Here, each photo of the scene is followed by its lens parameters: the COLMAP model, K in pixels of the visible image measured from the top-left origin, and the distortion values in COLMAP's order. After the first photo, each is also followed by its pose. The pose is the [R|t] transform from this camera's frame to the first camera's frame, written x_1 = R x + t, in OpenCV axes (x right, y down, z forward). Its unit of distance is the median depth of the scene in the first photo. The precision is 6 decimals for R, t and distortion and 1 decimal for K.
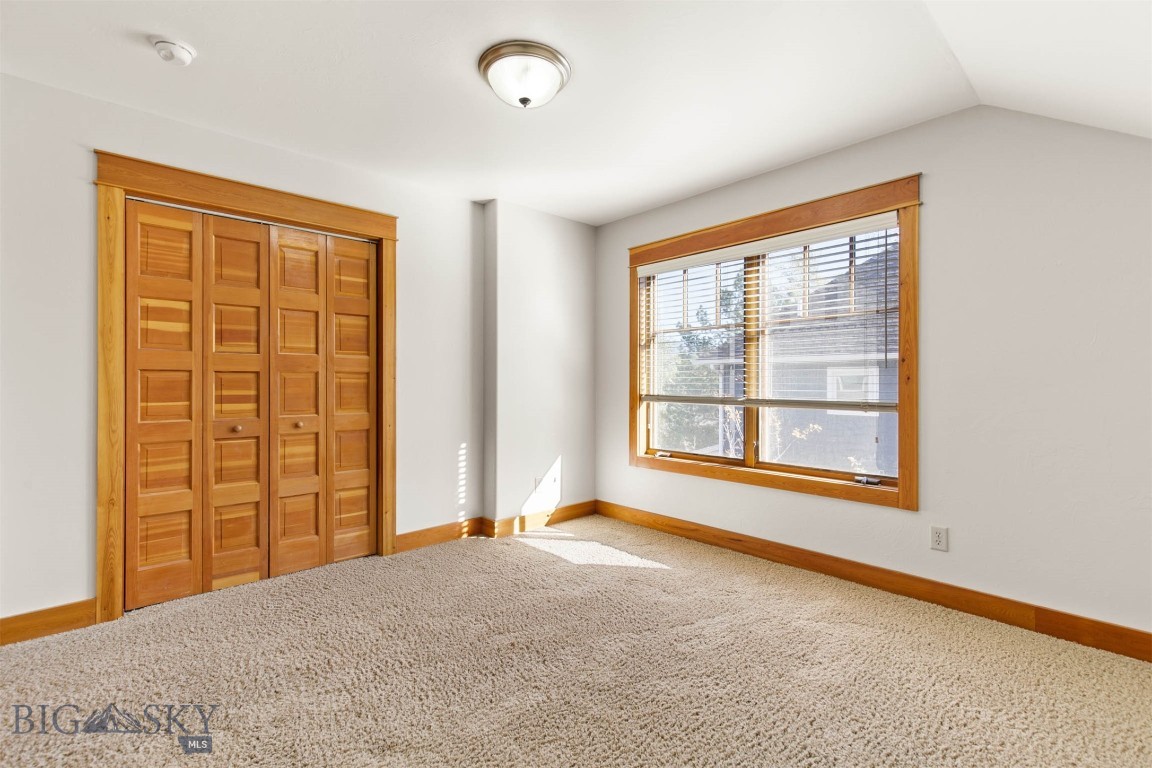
lens RADIAL K [[513.9, 0, 577.9], [0, 513.9, 382.6], [0, 0, 1]] dist [0.003709, 0.000393]
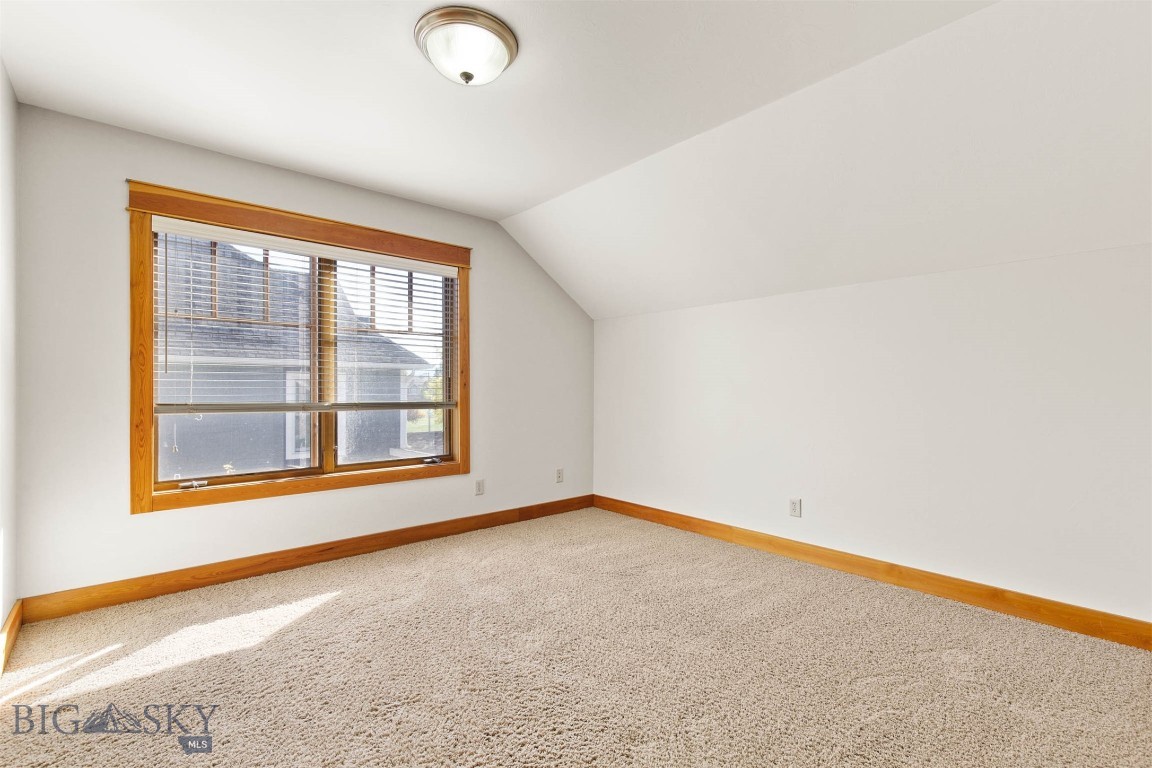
lens RADIAL K [[520.6, 0, 575.5], [0, 520.6, 390.6], [0, 0, 1]] dist [0.001062, -0.000058]
pose [[0.021568, -0.007439, 0.999740, -0.660240], [-0.003645, 0.999965, 0.007520, -0.002970], [-0.999761, -0.003806, 0.021540, 0.511546]]
